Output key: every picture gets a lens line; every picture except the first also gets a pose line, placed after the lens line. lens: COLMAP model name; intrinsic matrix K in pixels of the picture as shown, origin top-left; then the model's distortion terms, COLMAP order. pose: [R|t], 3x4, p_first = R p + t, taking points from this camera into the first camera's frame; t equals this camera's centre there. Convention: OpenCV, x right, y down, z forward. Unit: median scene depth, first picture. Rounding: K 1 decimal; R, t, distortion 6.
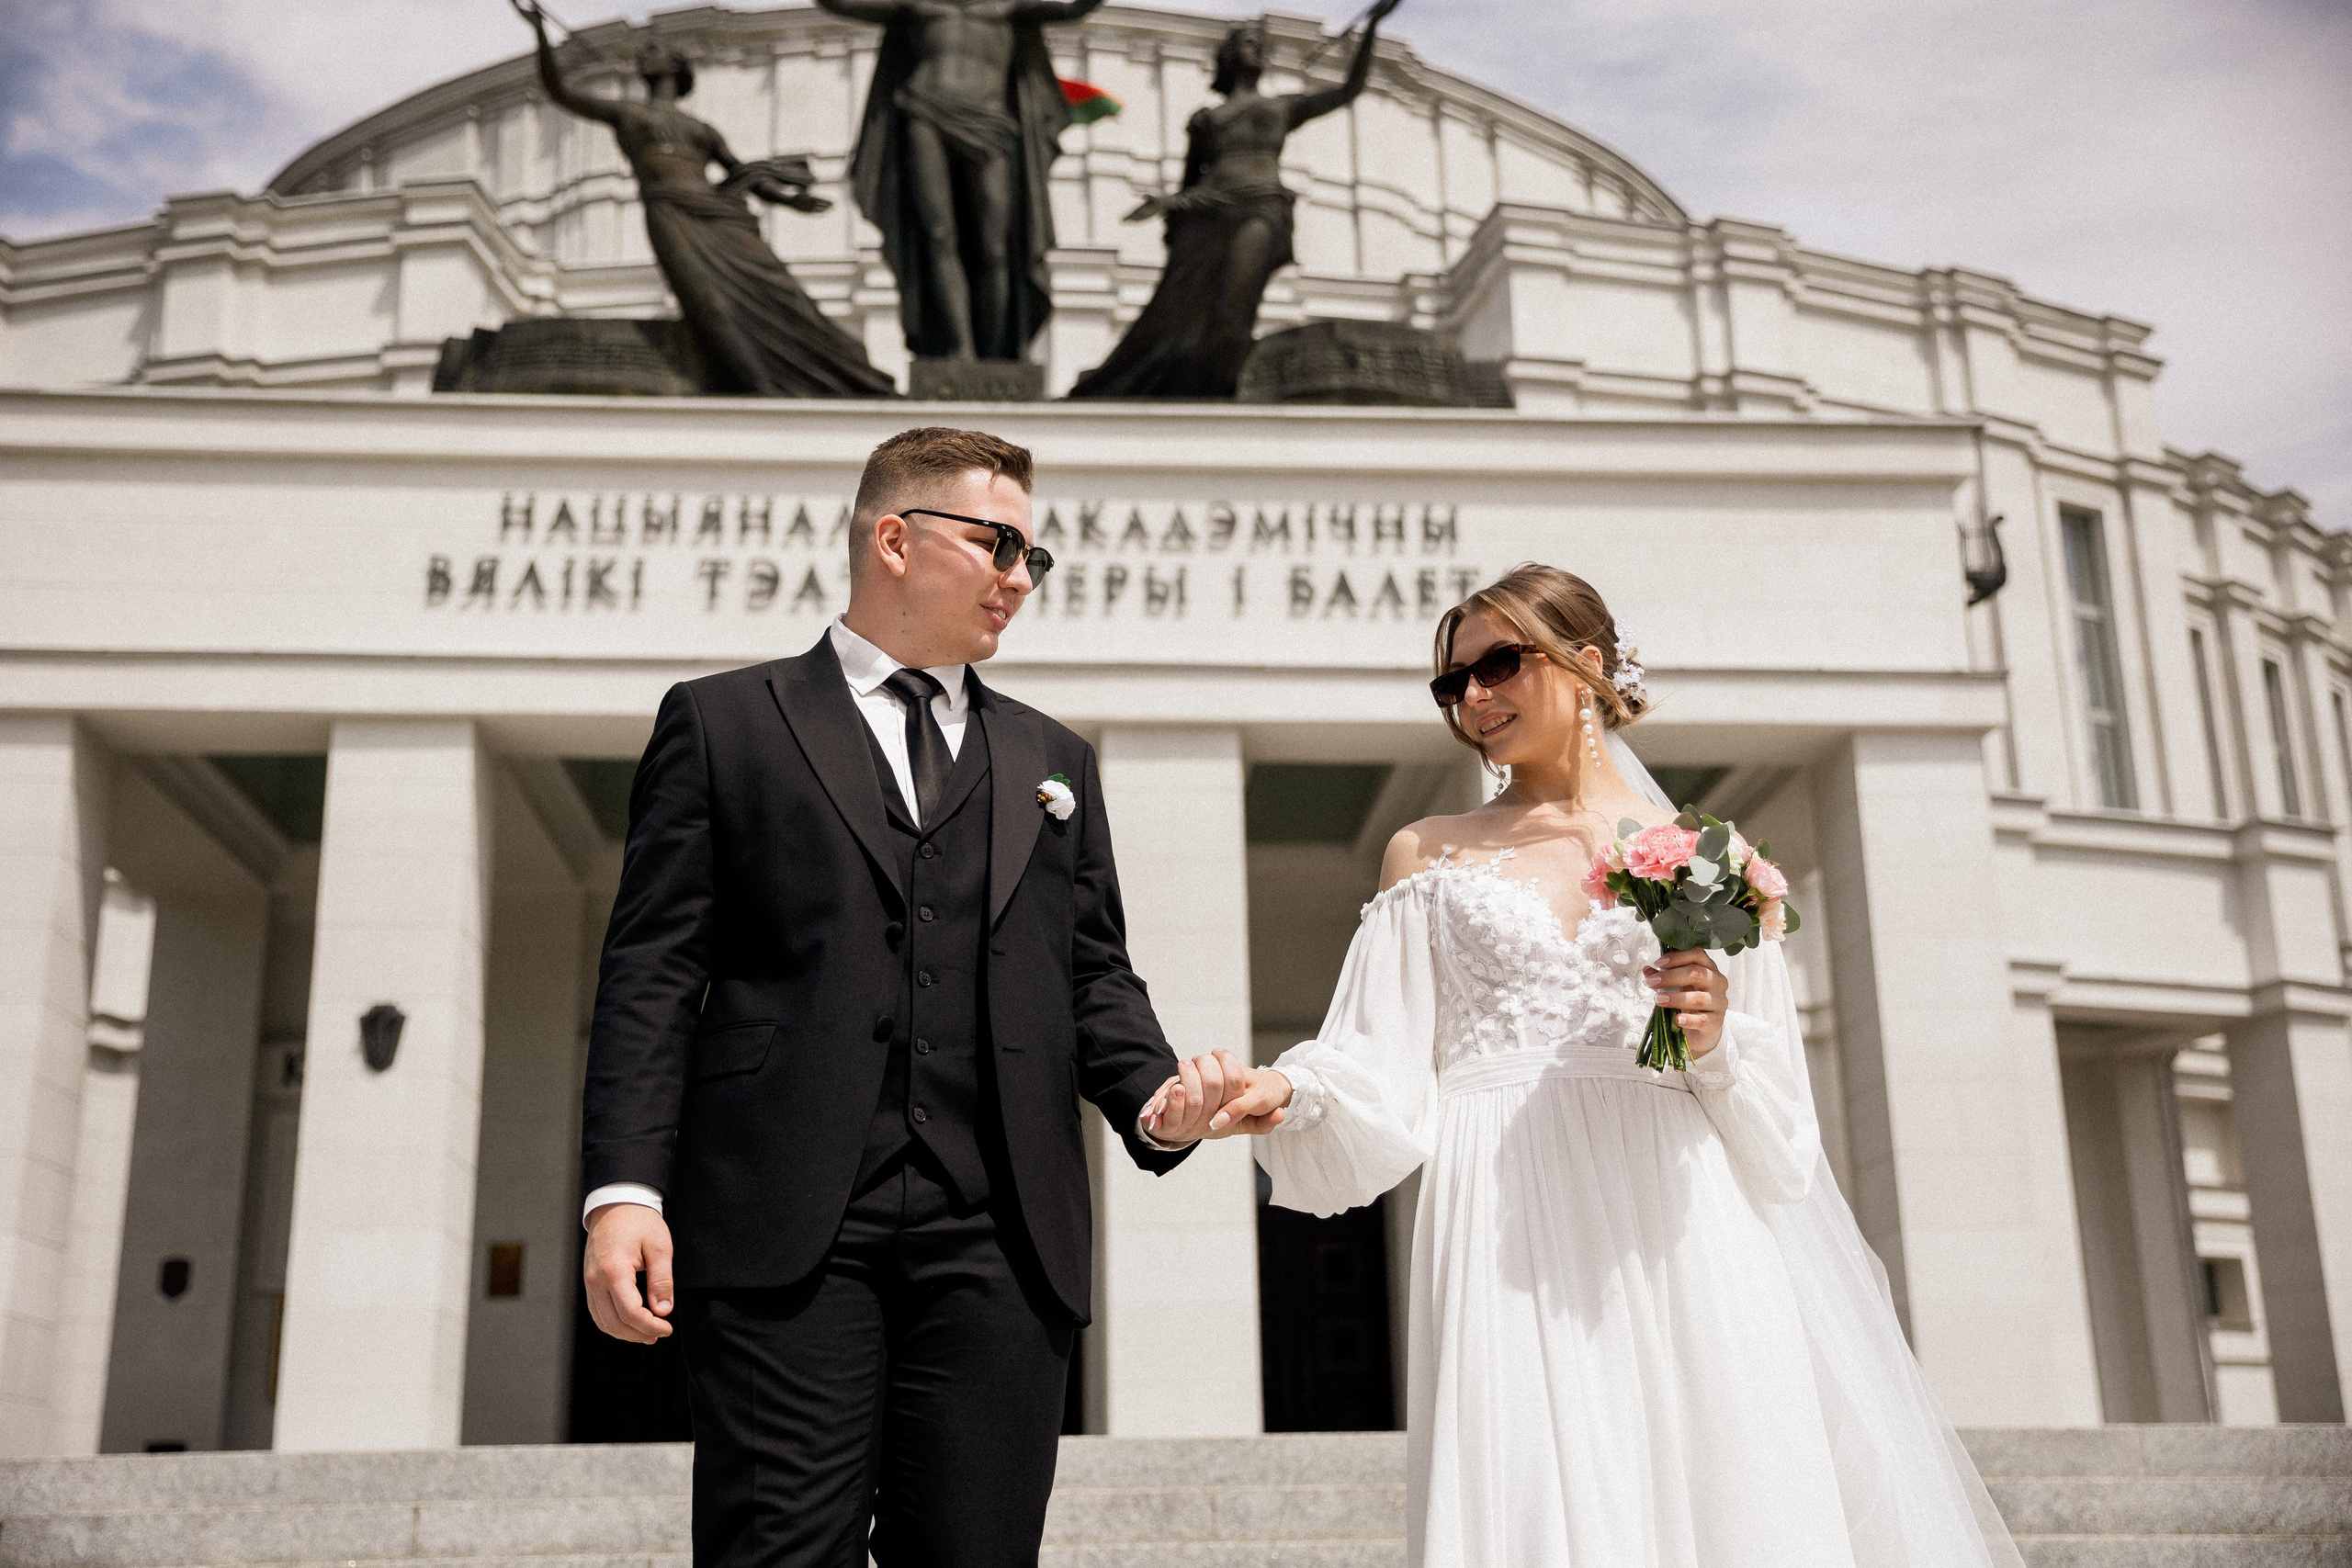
lens RADIAL K [[2691.4, 0, 1123.2], [0, 2691.4, 783.6], [0, 0, 1]] dist [0.119509, -0.013417]
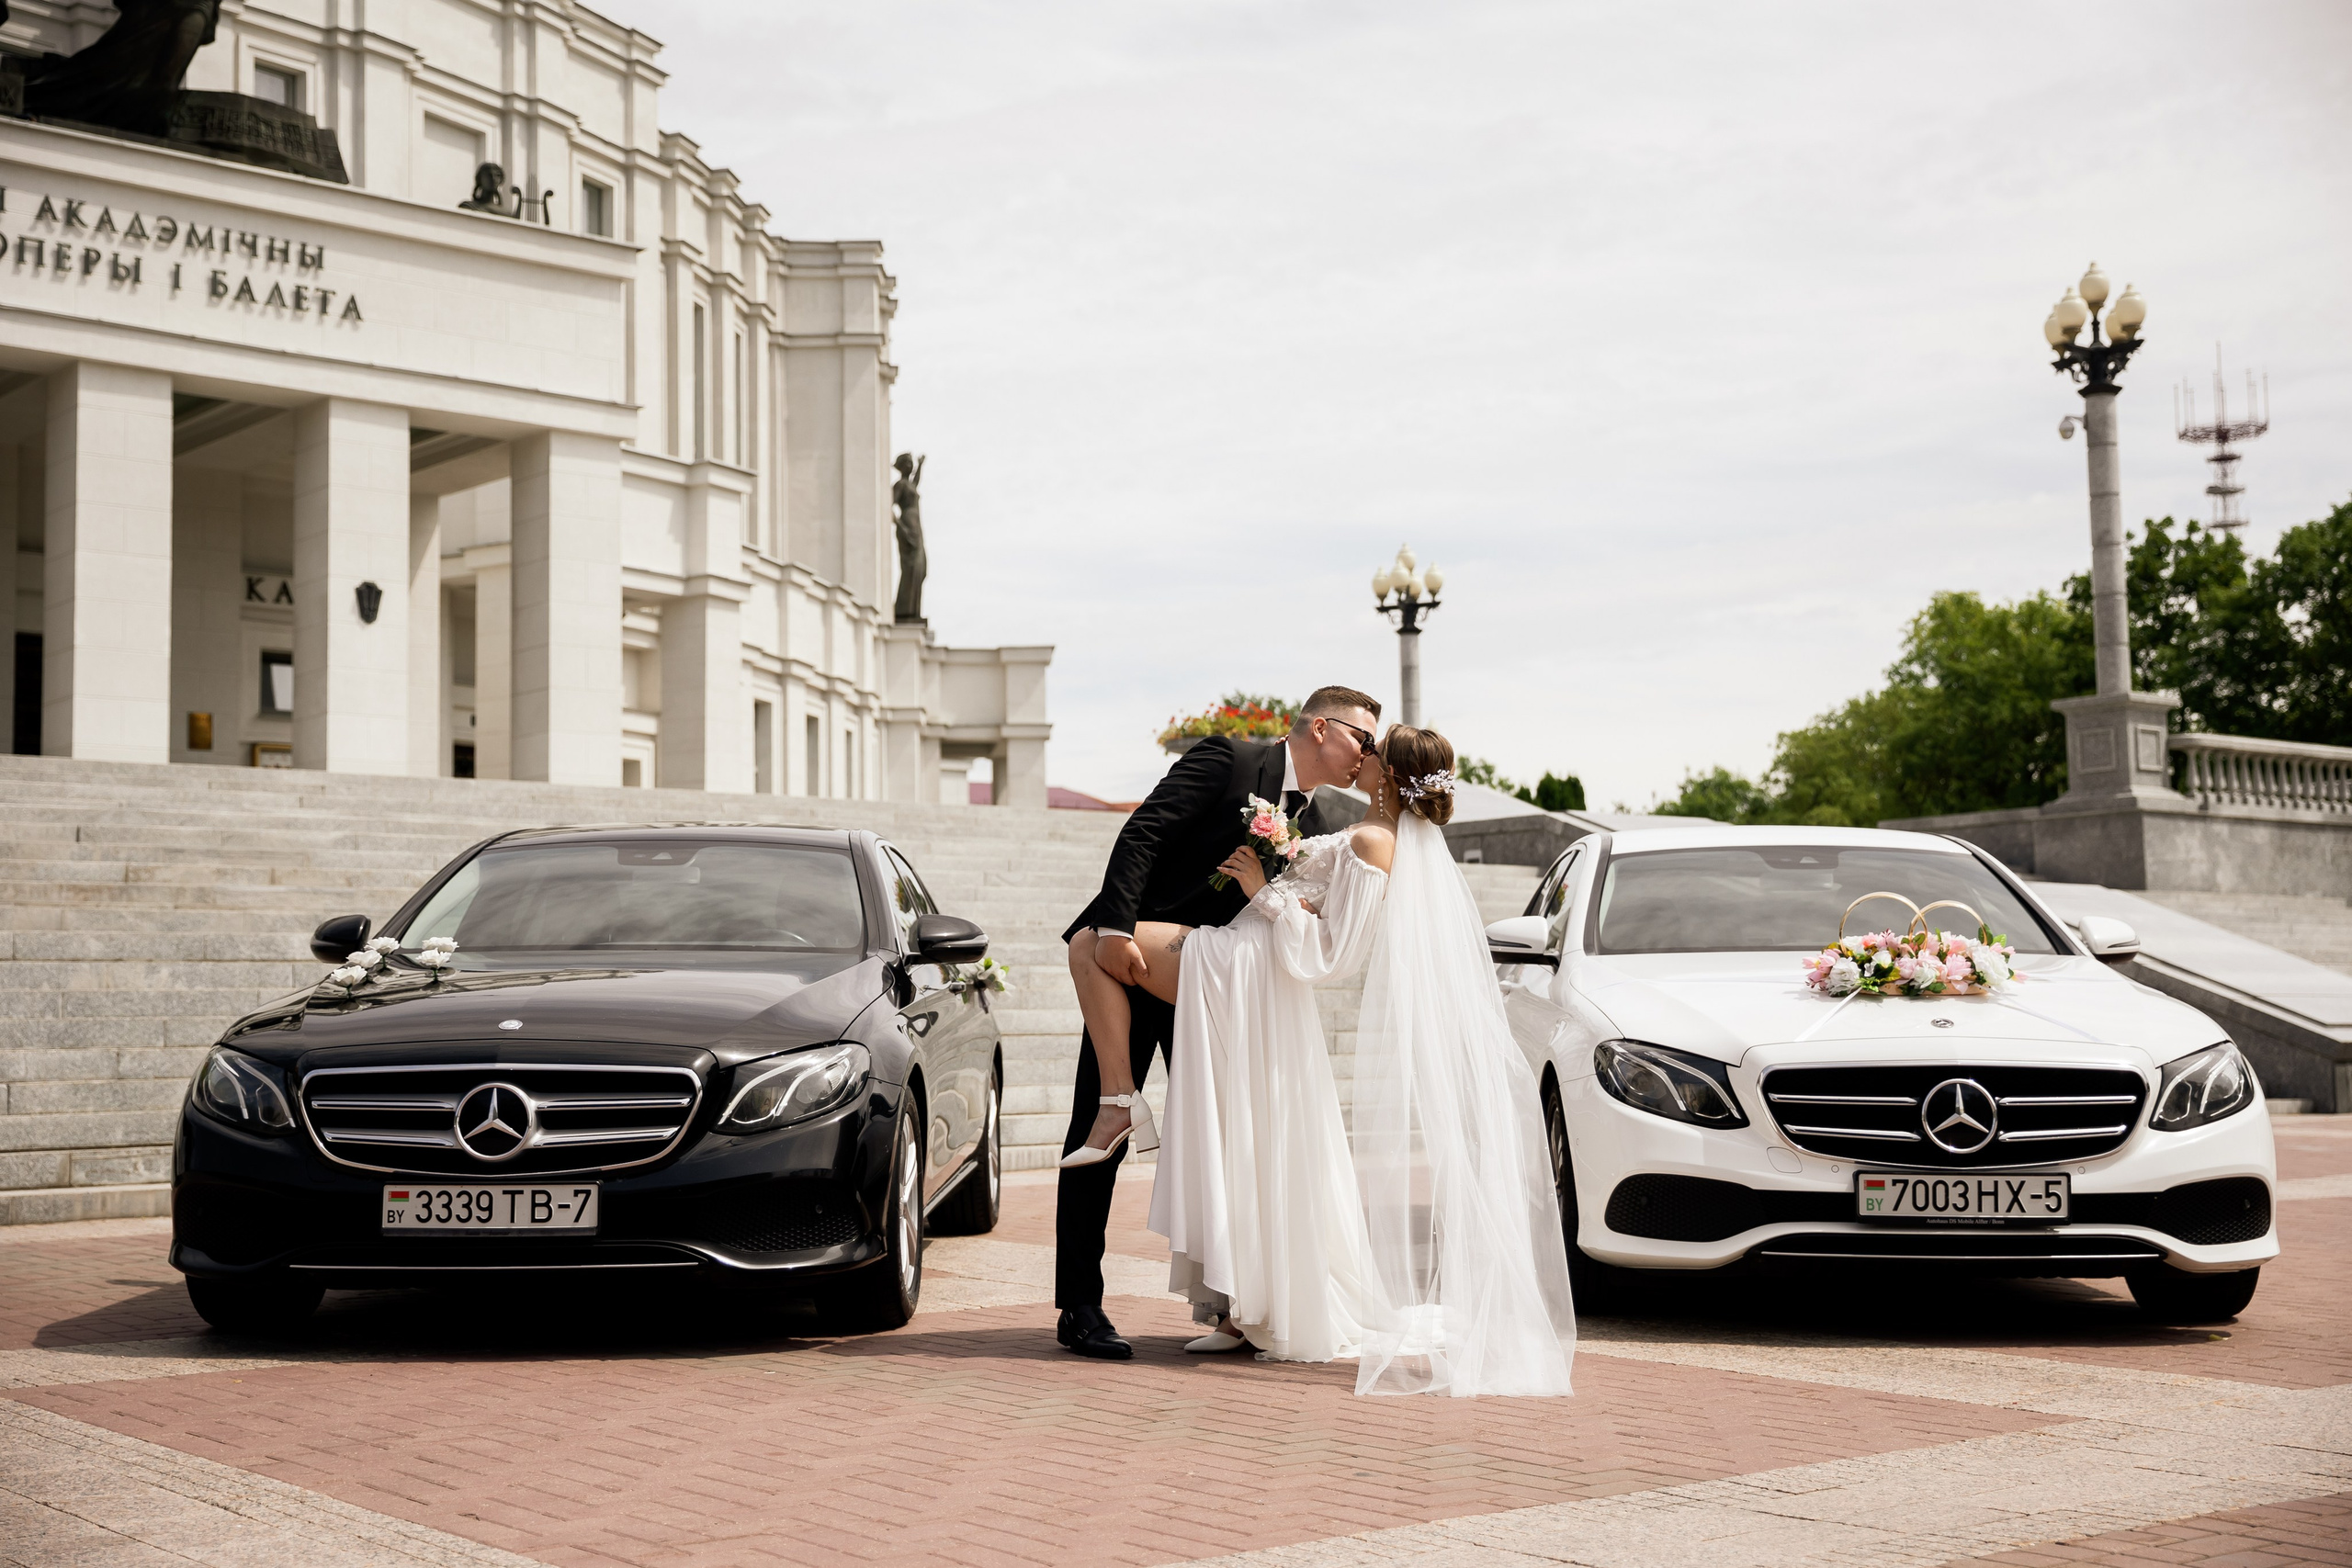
lens RADIAL K [[2879.3, 0, 1188.8], [0, 2879.3, 744.3], [0, 0, 1]] dist [0.017600, 0.066995]
pose [[0.814759, 0.068266, 0.575767, -0.352517], [-0.163729, 0.979717, 0.115529, -0.084746], [-0.556202, -0.188398, 0.809411, -0.568973]]
